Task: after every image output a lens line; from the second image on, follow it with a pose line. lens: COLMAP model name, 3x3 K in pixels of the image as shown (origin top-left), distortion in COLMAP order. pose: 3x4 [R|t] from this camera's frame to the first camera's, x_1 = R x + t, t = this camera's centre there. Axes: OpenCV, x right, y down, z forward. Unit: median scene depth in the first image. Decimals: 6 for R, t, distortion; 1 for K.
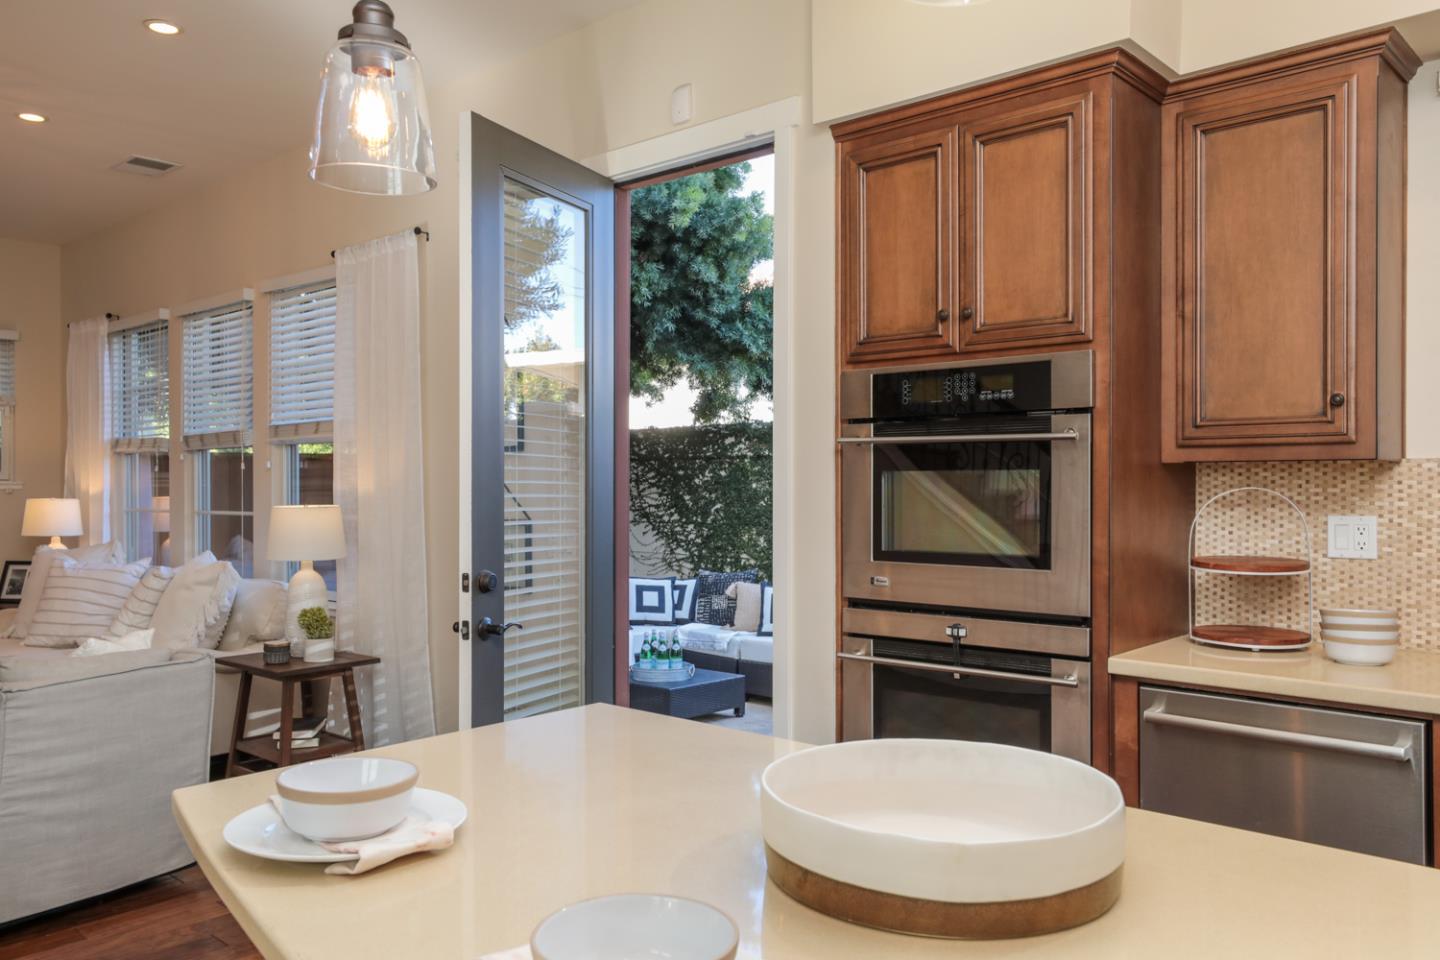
lens RADIAL K [[1074.5, 0, 720.0], [0, 1074.5, 480.0], [0, 0, 1]] dist [-0.006168, -0.001213]
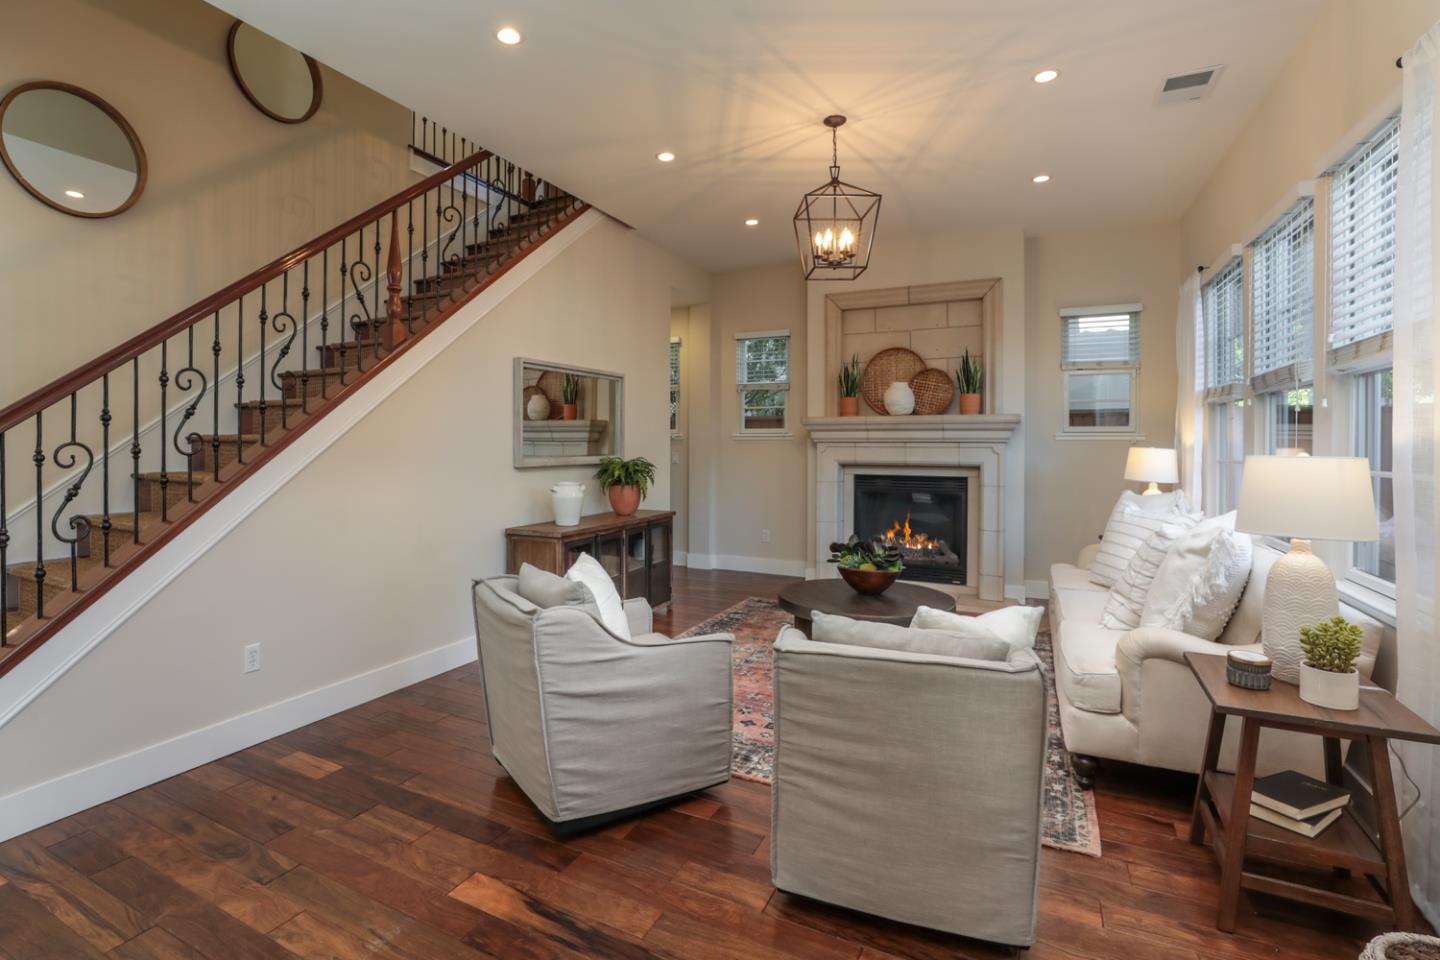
lens RADIAL K [[682.2, 0, 718.0], [0, 682.2, 446.1], [0, 0, 1]] dist [-0.001609, -0.000214]
pose [[0.246692, 0.007045, -0.969068, -0.057028], [0.001816, 0.999968, 0.007732, 0.009035], [0.969092, -0.003667, 0.246672, 0.402912]]
